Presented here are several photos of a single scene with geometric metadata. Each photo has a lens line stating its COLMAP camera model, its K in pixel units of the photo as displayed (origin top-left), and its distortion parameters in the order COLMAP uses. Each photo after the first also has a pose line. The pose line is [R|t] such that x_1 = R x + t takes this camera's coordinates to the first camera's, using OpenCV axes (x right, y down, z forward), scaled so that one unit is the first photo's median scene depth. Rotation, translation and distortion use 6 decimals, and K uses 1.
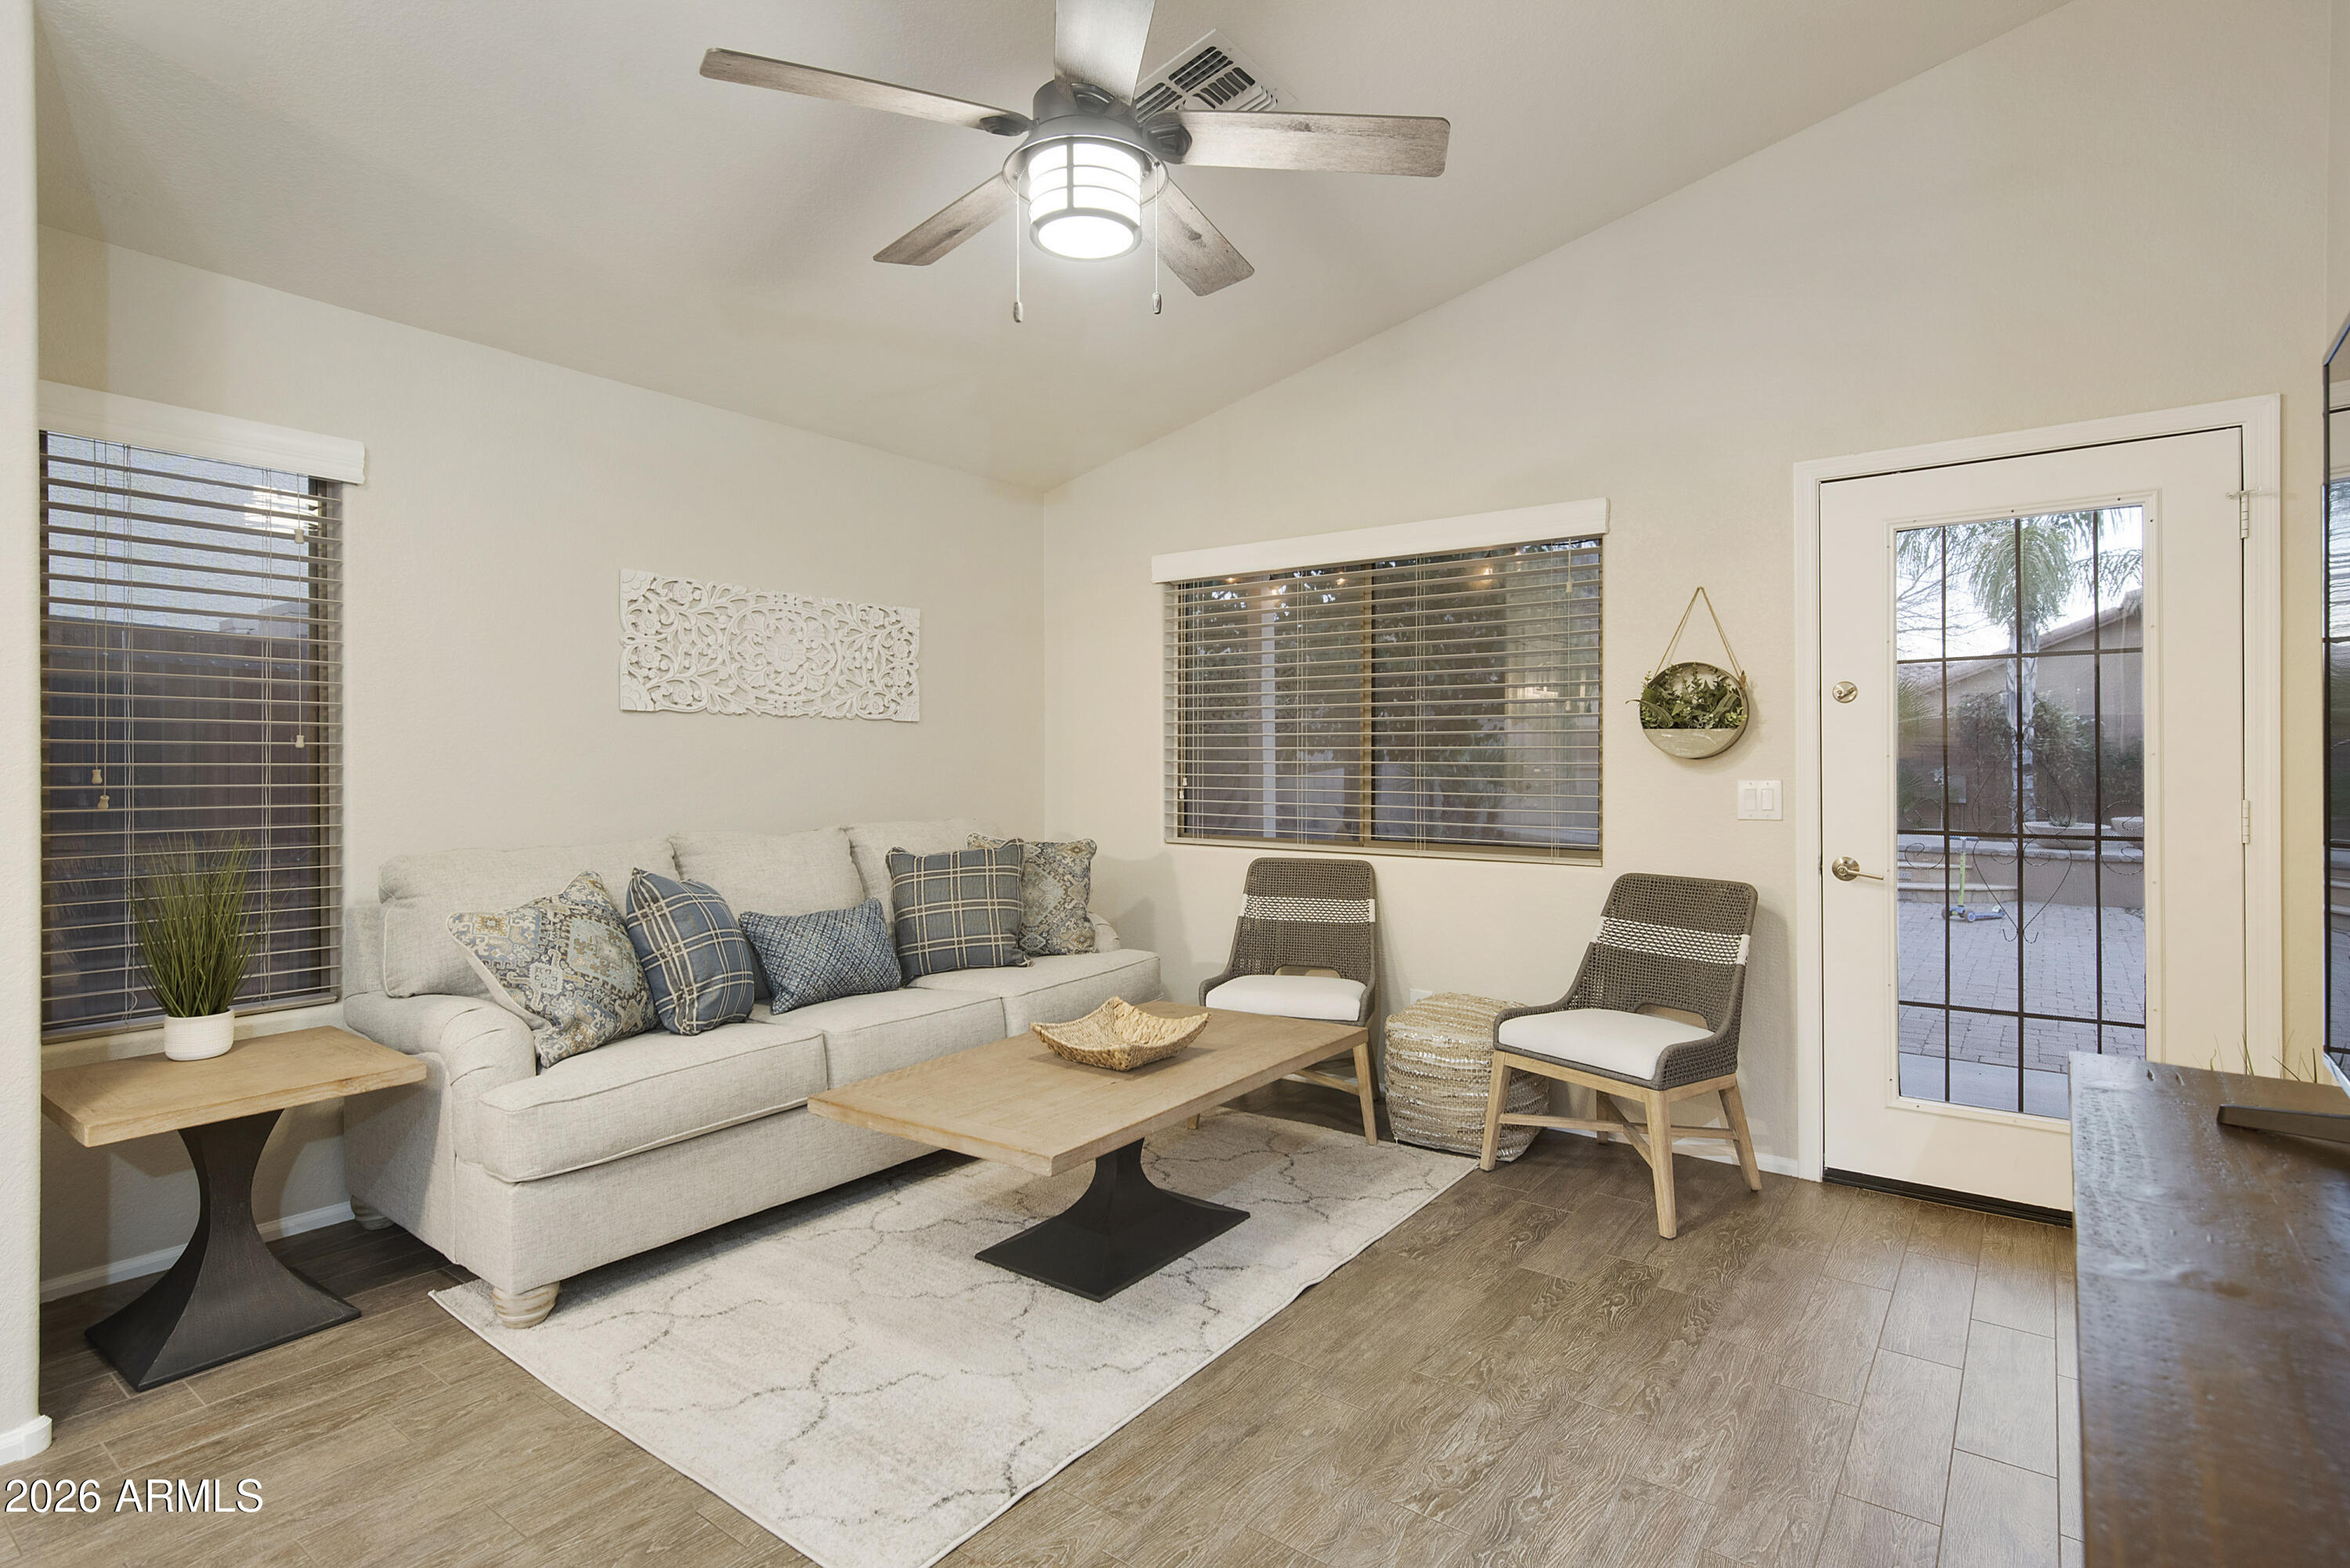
lens RADIAL K [[1133.6, 0, 1165.0], [0, 1133.6, 770.7], [0, 0, 1]] dist [0.002231, -0.006946]
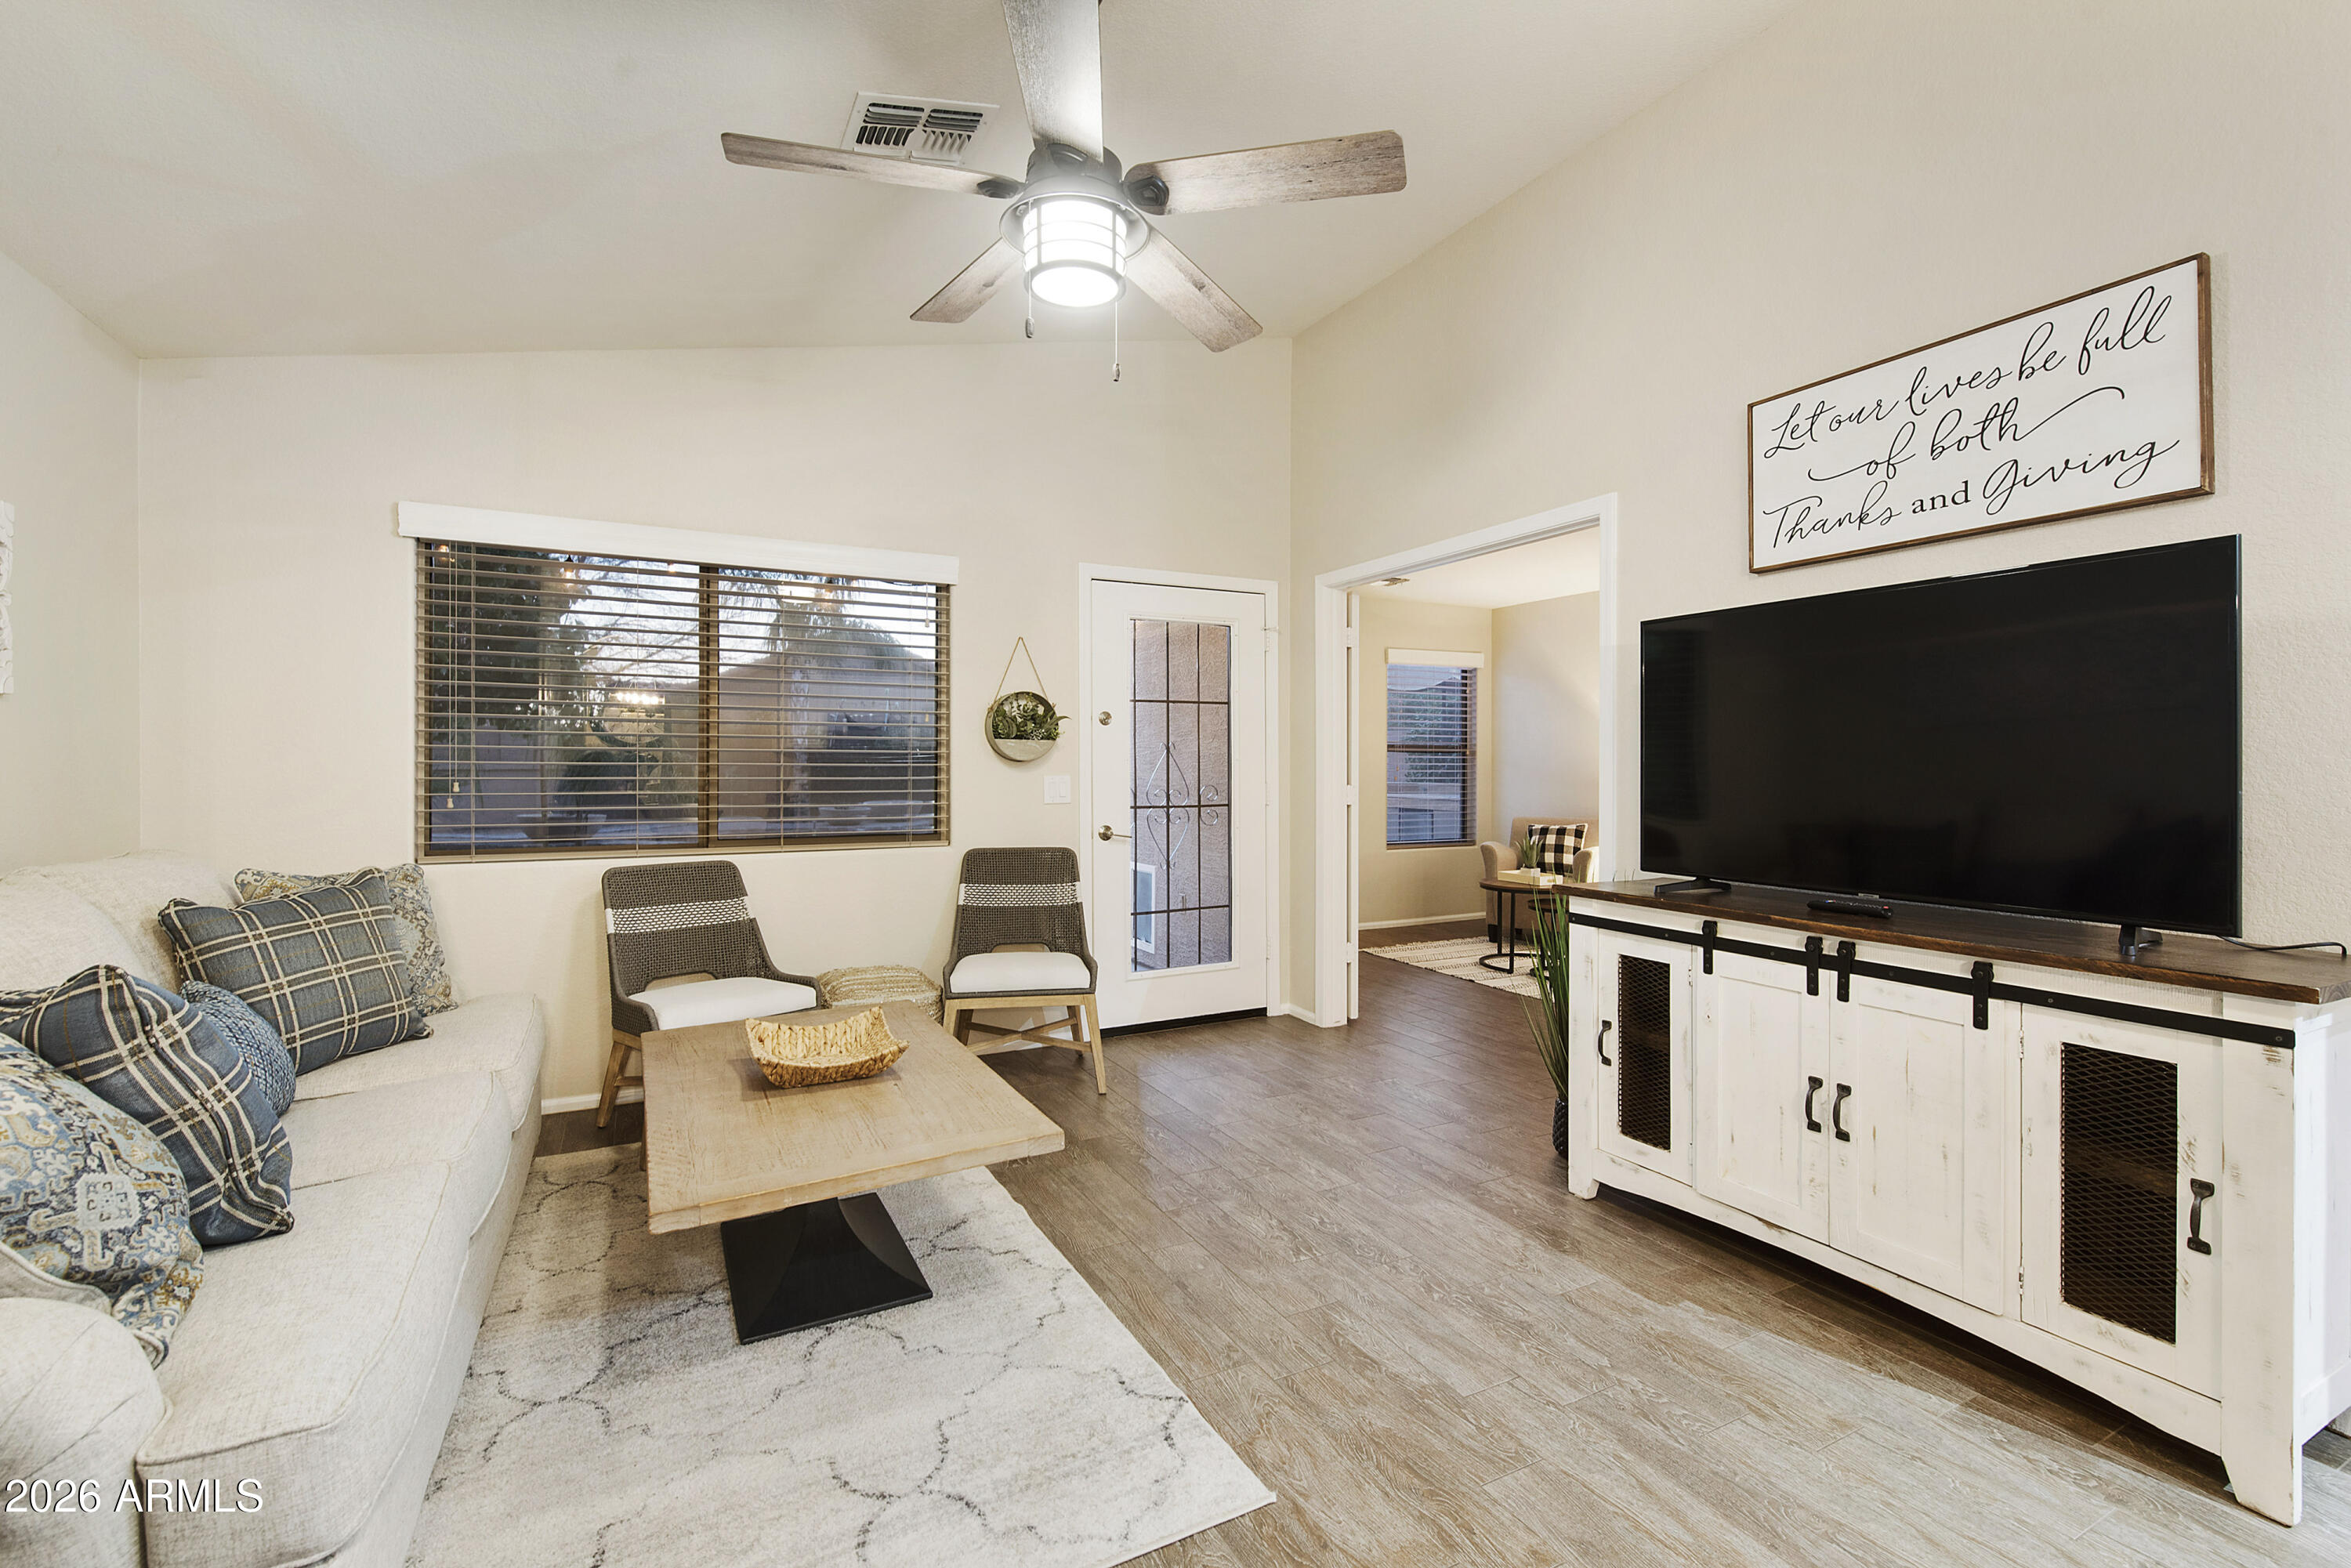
lens RADIAL K [[1021.5, 0, 1154.7], [0, 1021.5, 769.6], [0, 0, 1]] dist [-0.015559, 0.000152]
pose [[0.434613, -0.004427, 0.900607, -0.675325], [0.005253, 0.999983, 0.002381, -0.002528], [-0.900602, 0.003696, 0.434629, 0.365922]]
